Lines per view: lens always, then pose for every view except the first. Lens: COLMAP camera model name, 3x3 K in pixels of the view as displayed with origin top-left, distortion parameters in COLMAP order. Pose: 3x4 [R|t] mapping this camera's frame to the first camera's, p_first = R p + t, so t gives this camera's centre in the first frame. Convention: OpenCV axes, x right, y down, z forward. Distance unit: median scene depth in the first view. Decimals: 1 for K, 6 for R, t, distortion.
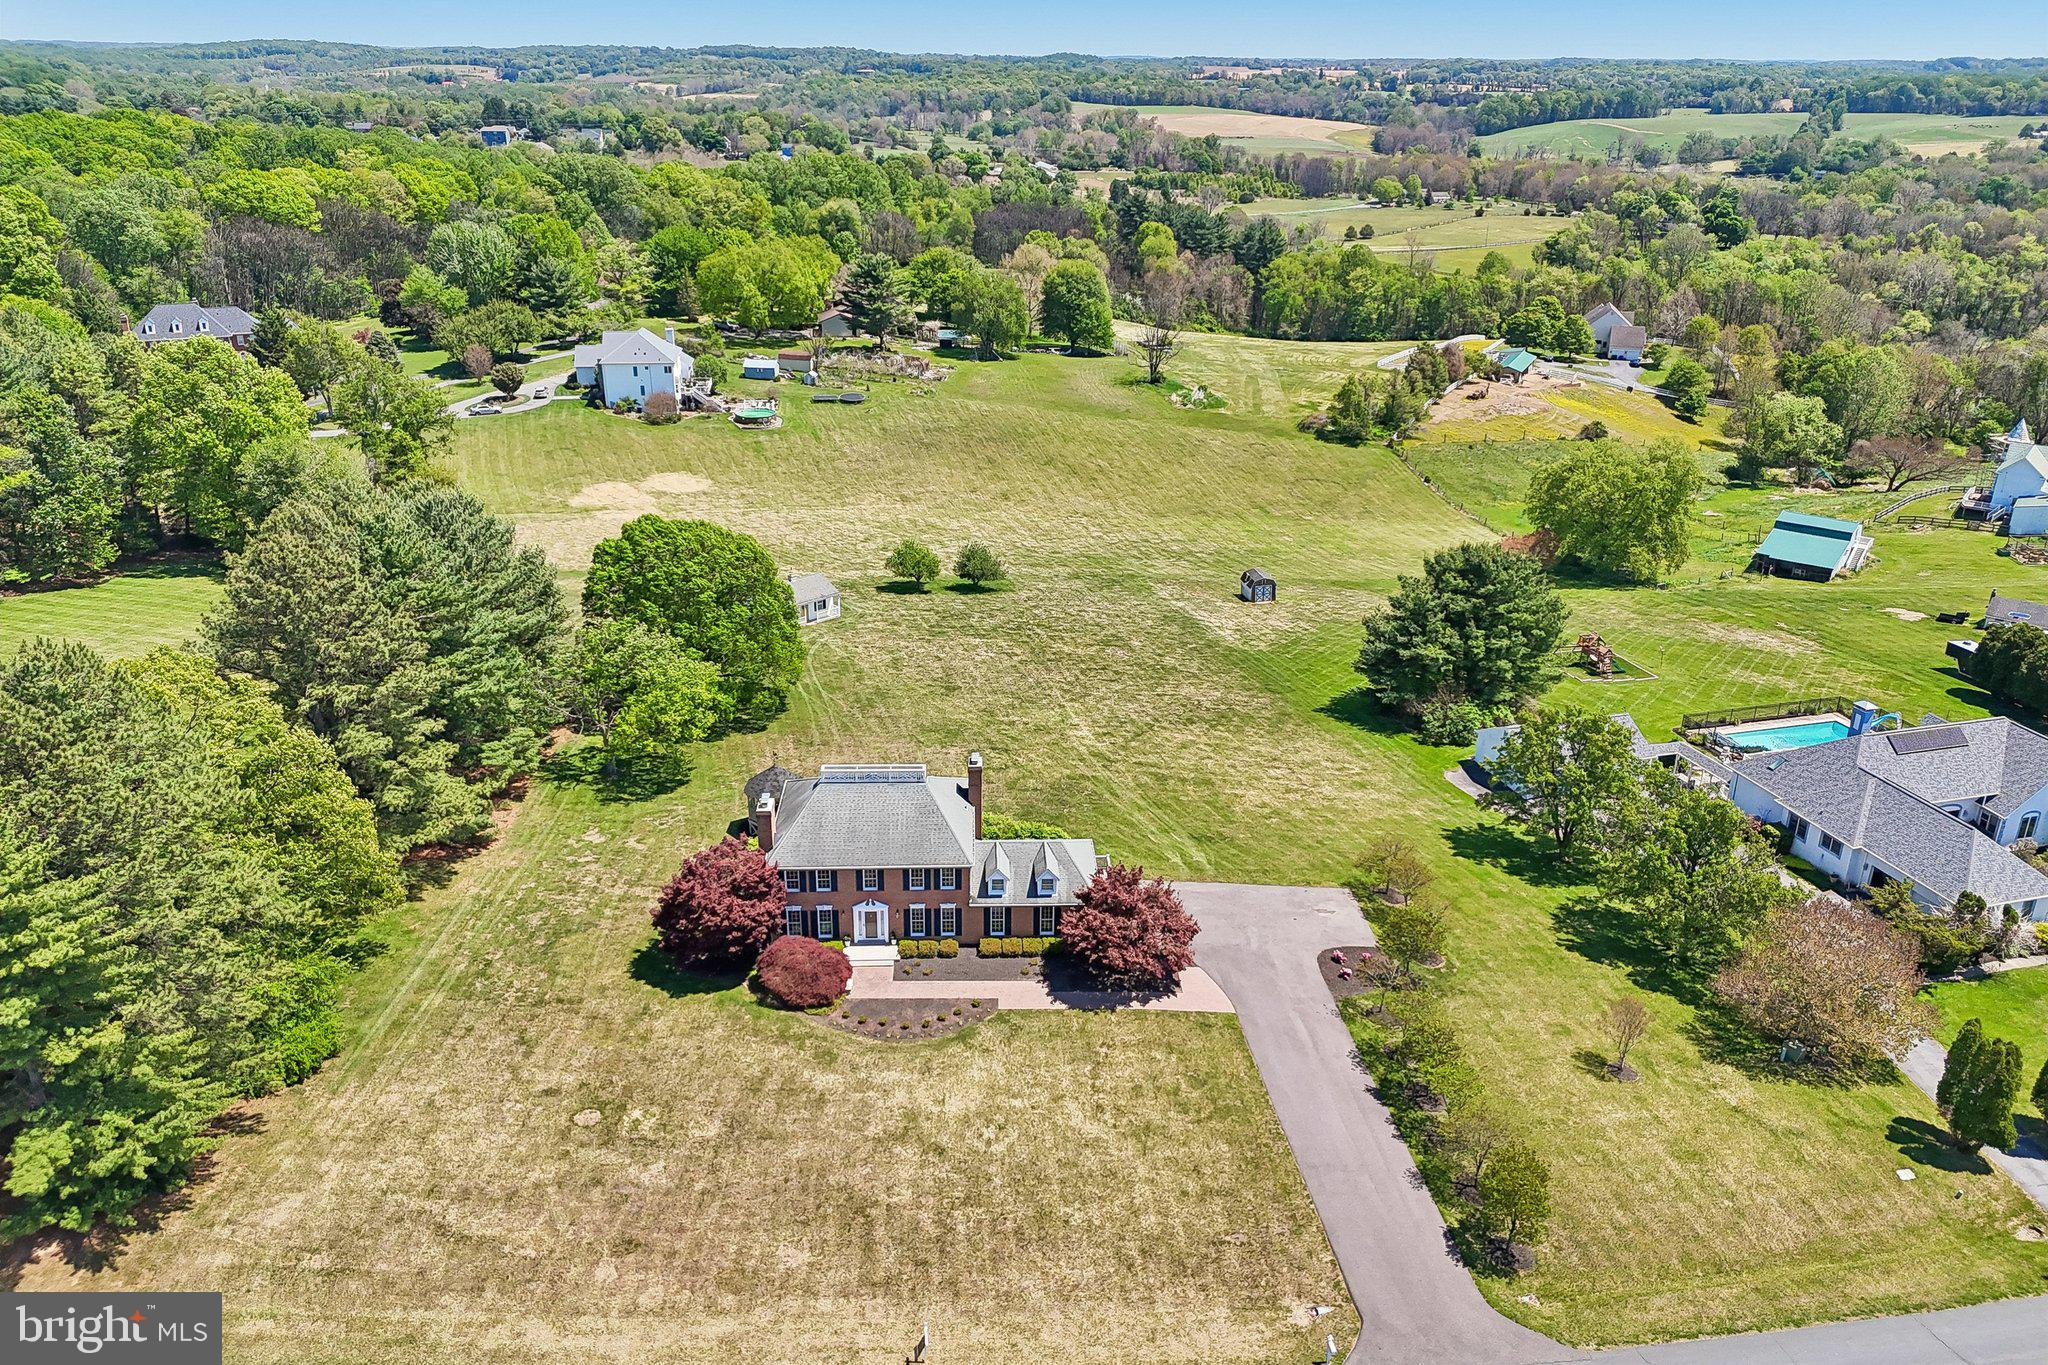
lens RADIAL K [[1499.3, 0, 1026.1], [0, 1499.3, 672.4], [0, 0, 1]] dist [0.083256, -0.090663]
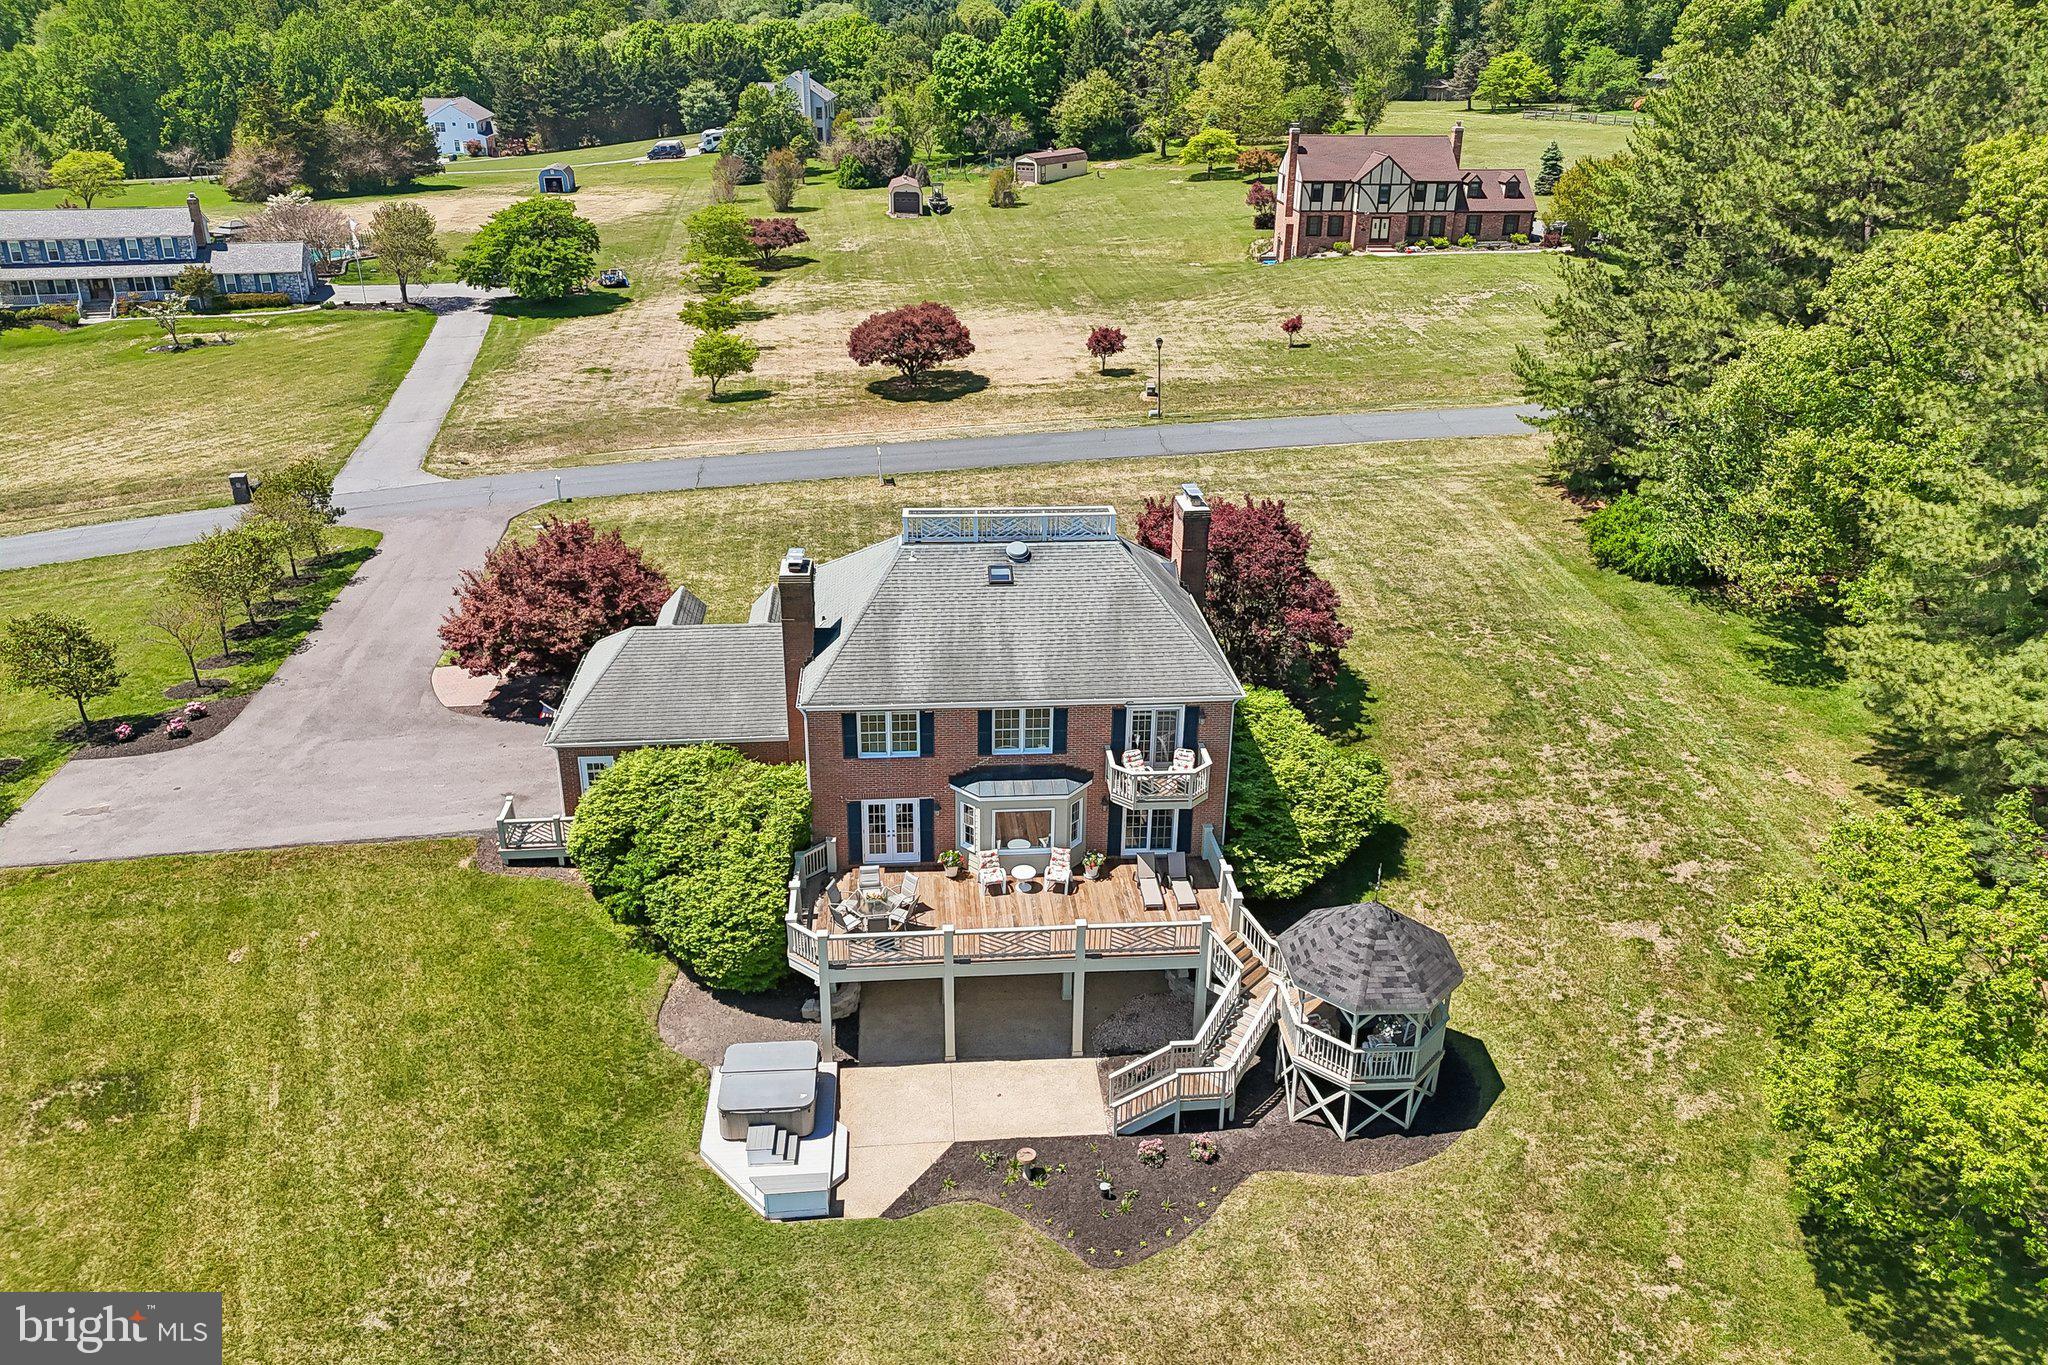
lens RADIAL K [[1499.3, 0, 1026.1], [0, 1499.3, 672.4], [0, 0, 1]] dist [0.083256, -0.090663]
pose [[-0.998363, 0.001545, -0.057178, -0.081711], [-0.039843, 0.698435, 0.714564, -0.254772], [0.041039, 0.715672, -0.697230, 1.412906]]
